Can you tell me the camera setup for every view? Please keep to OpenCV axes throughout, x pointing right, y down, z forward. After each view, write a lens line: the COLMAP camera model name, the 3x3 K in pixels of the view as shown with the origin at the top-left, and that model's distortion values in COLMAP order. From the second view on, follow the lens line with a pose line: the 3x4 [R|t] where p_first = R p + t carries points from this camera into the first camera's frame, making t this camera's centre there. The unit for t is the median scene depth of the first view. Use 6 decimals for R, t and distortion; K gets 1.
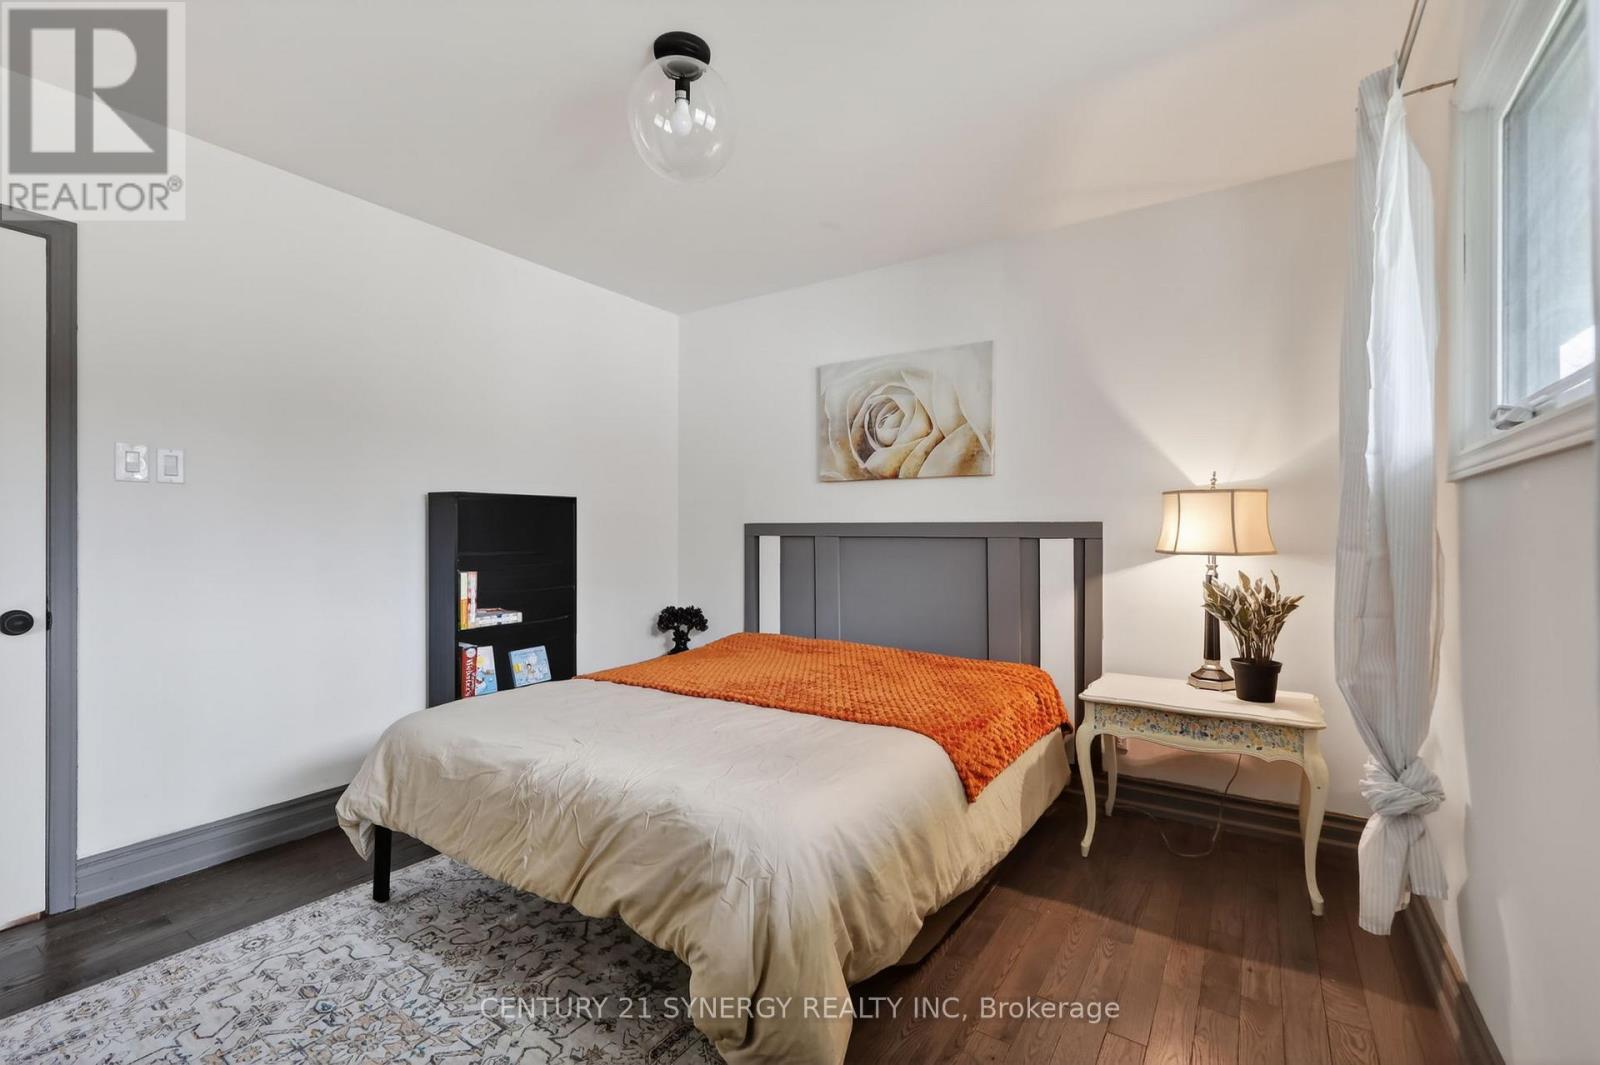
lens RADIAL K [[697.9, 0, 798.4], [0, 697.9, 532.8], [0, 0, 1]] dist [0.010269, -0.000036]
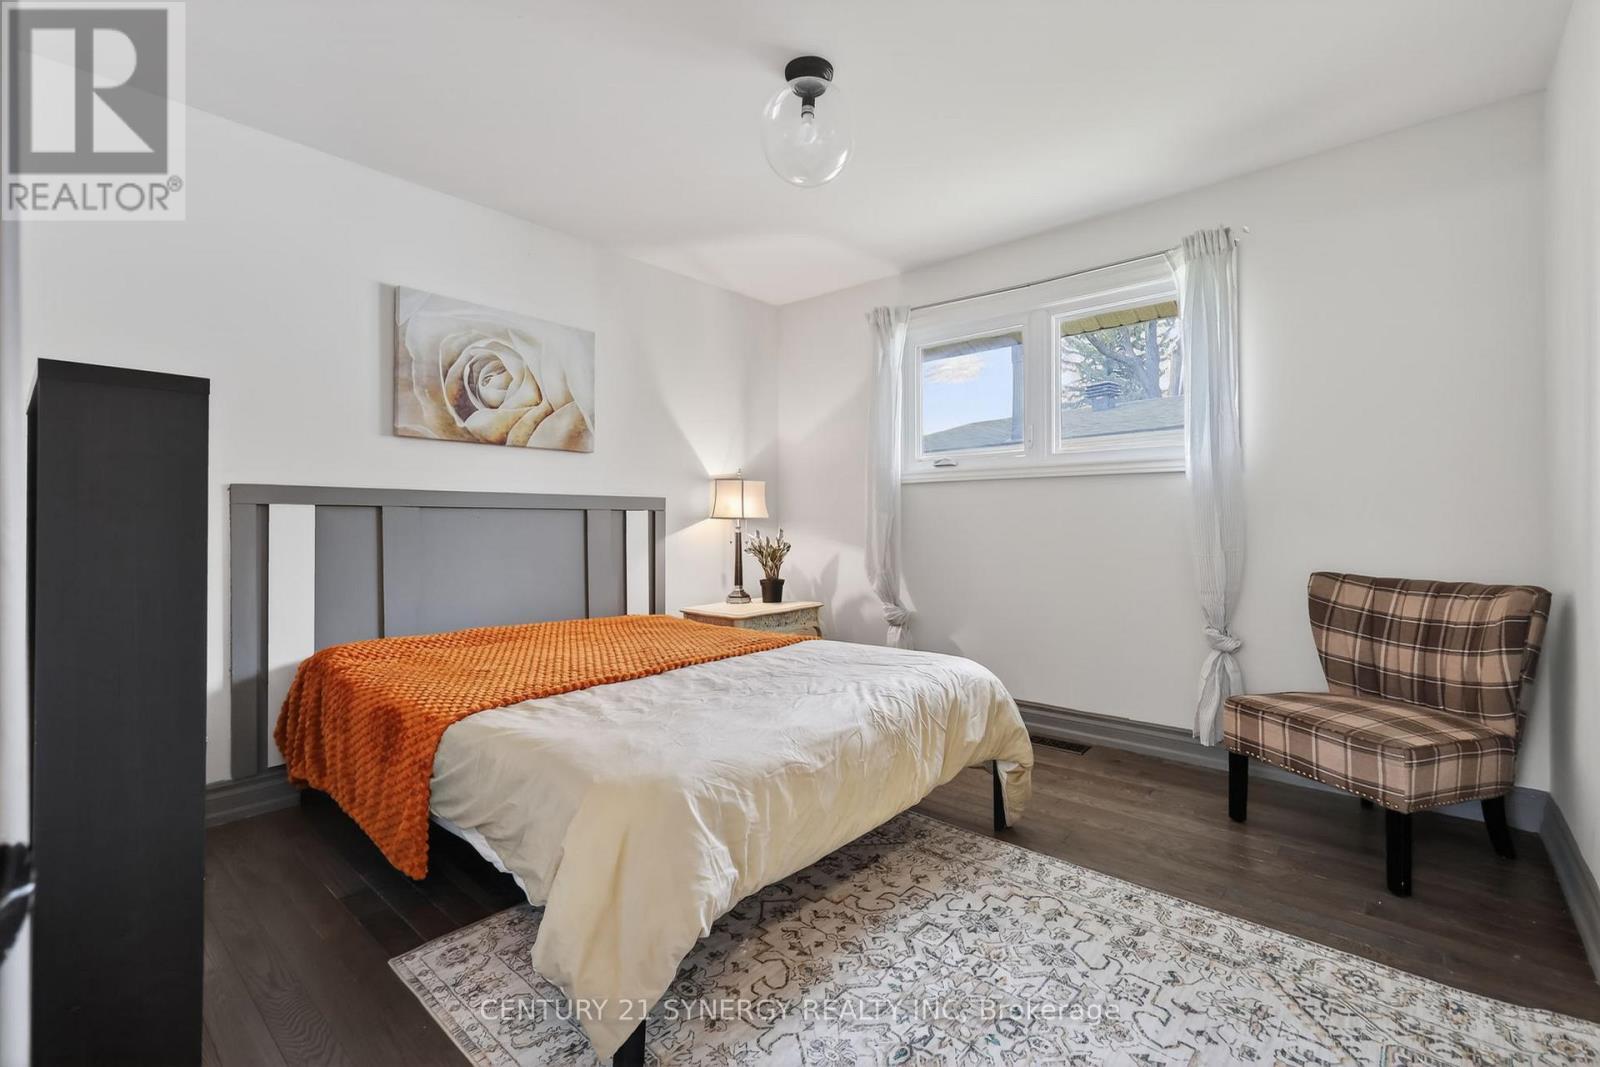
lens RADIAL K [[697.9, 0, 800.1], [0, 697.9, 522.9], [0, 0, 1]] dist [0.010269, -0.000036]
pose [[0.128251, -0.005073, 0.991729, -0.758269], [0.004509, 0.999980, 0.004532, 0.024489], [-0.991731, 0.003891, 0.128271, 0.511108]]
